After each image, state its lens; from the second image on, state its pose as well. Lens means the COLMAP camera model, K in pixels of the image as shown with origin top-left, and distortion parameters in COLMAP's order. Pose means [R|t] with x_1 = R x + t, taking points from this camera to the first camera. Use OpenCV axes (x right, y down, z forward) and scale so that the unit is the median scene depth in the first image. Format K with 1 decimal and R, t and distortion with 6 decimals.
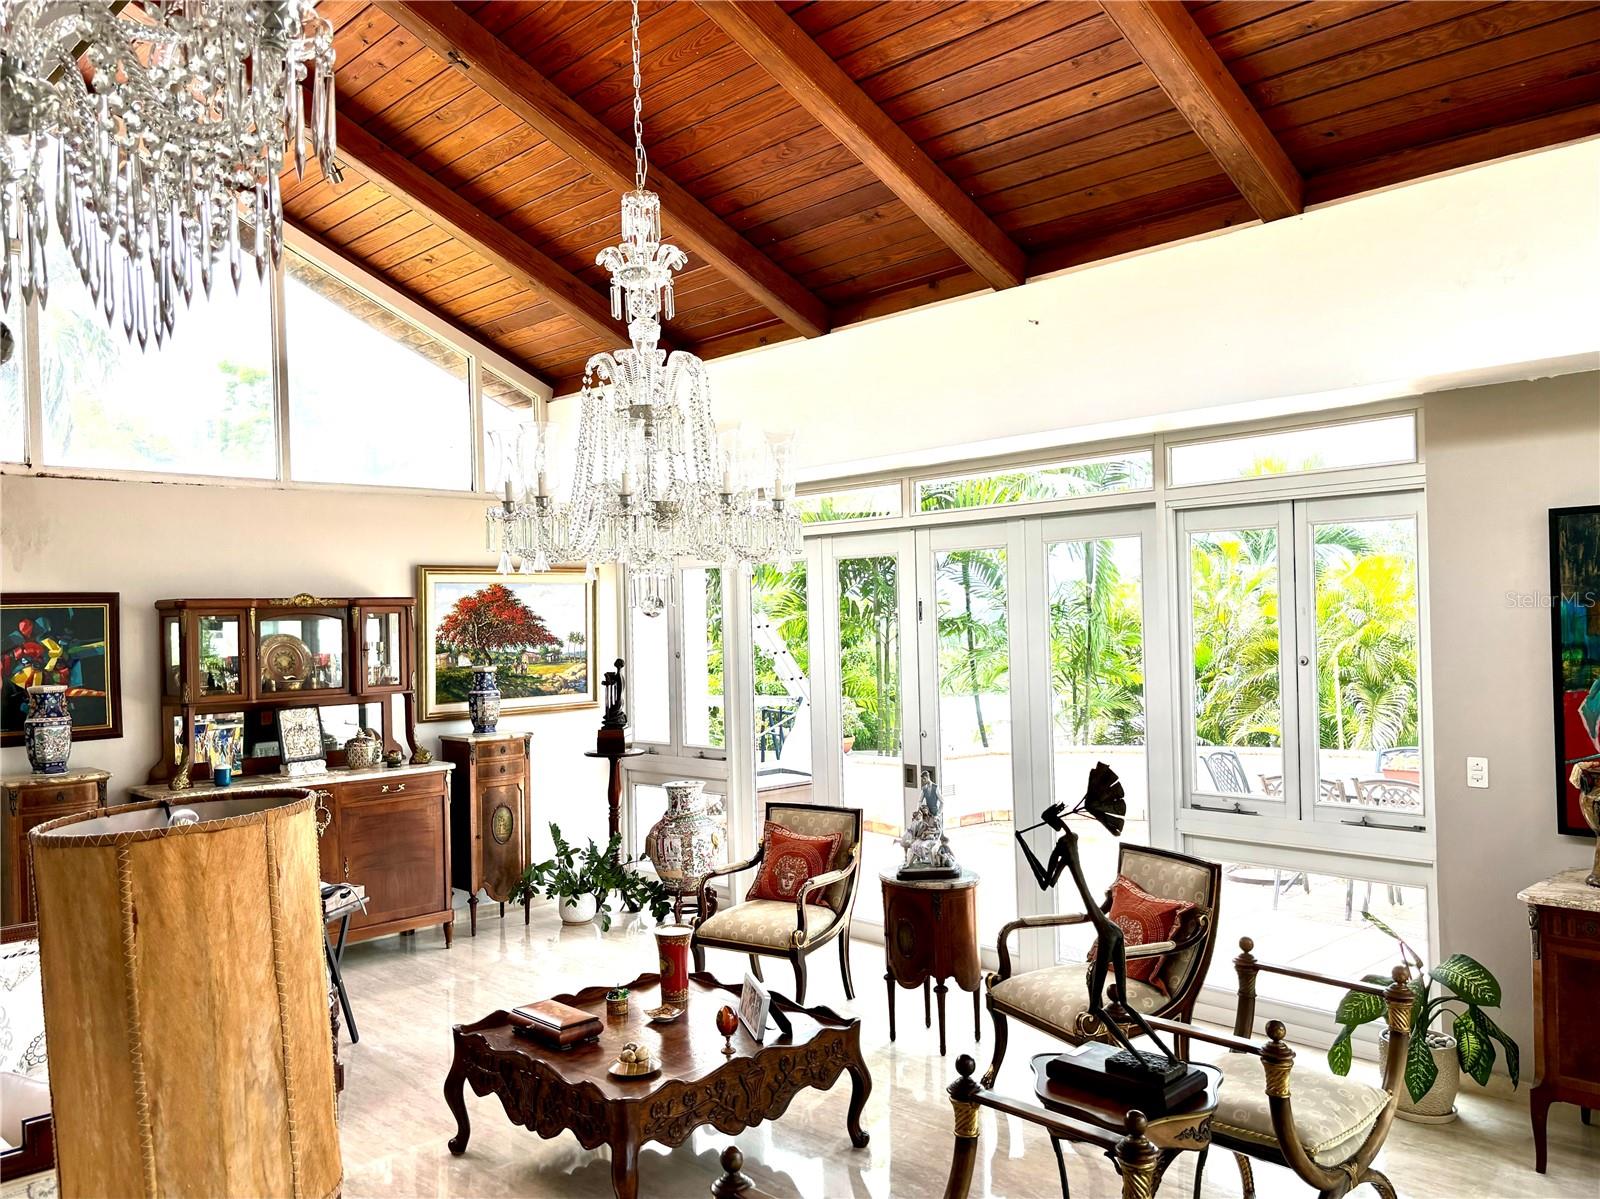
lens RADIAL K [[1218.1, 0, 803.6], [0, 1218.1, 600.4], [0, 0, 1]] dist [0.056215, -0.053766]
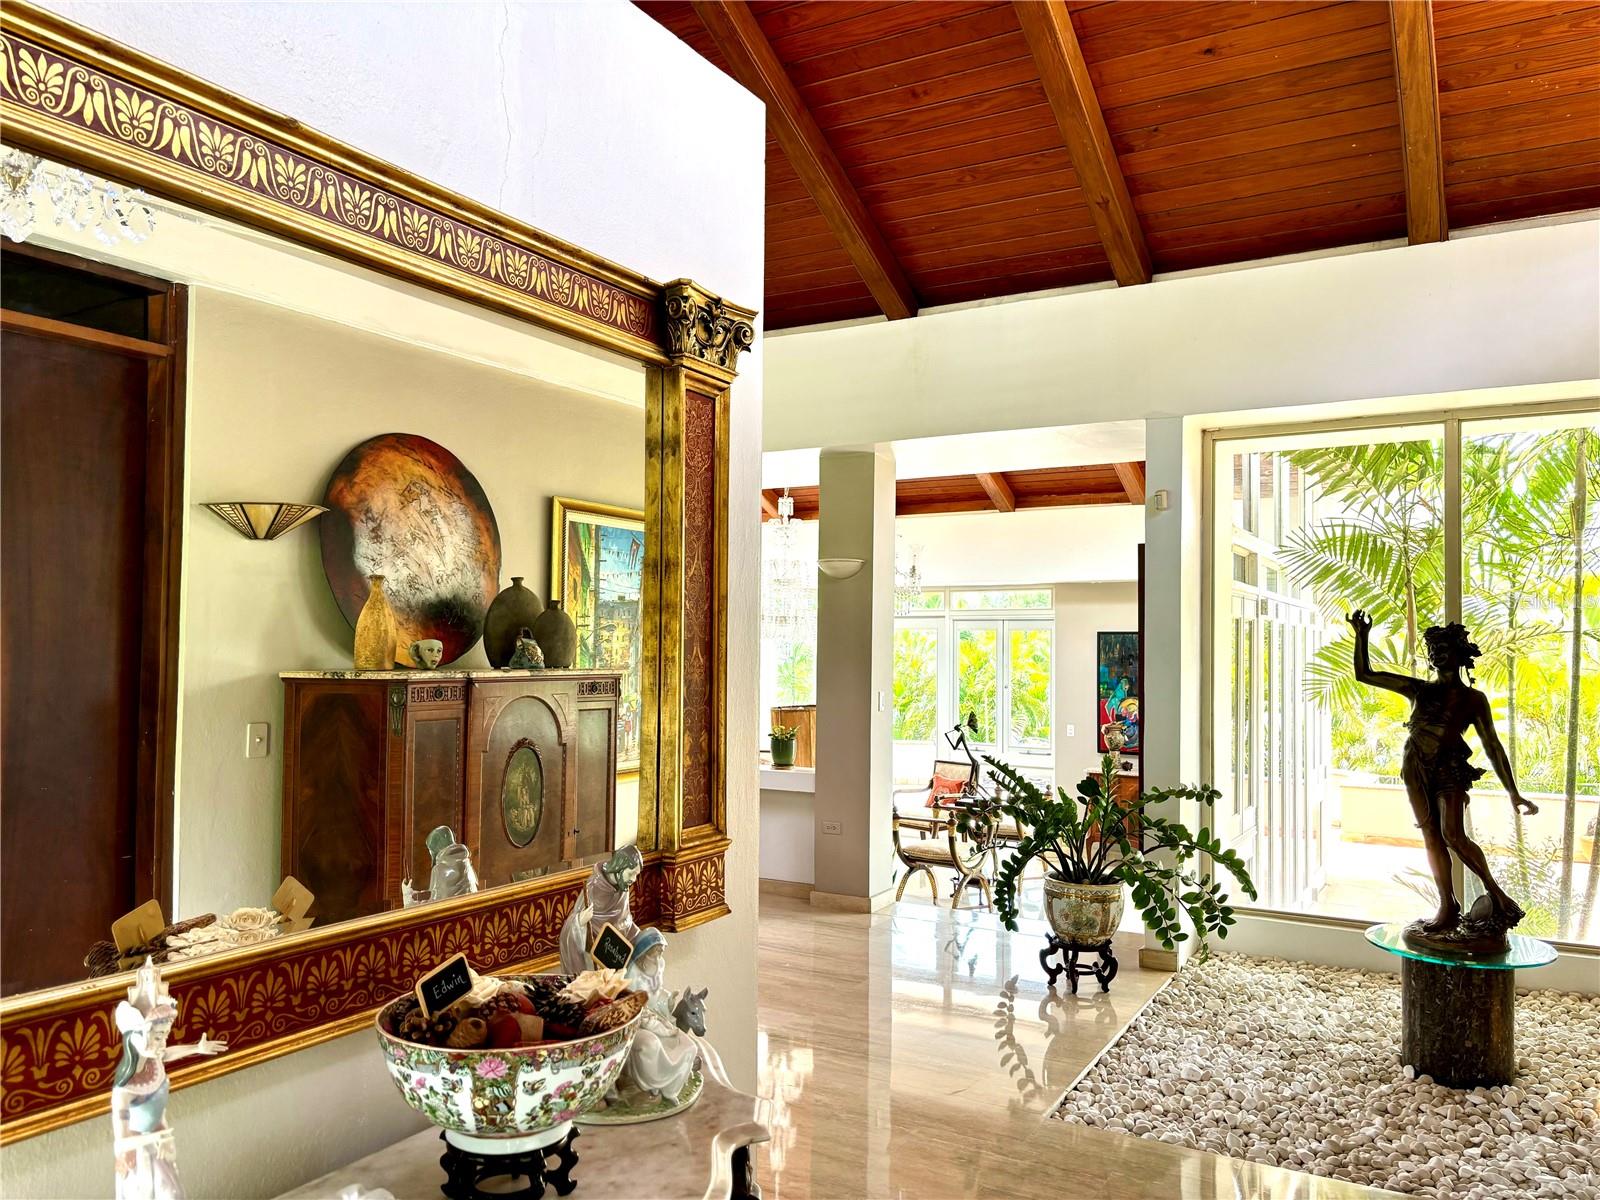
lens RADIAL K [[1218.1, 0, 793.2], [0, 1218.1, 591.8], [0, 0, 1]] dist [0.056215, -0.053766]
pose [[0.962249, 0.046652, 0.268143, -0.769442], [-0.038136, 0.998592, -0.036883, -0.037520], [-0.269486, 0.025264, 0.962673, -1.419371]]
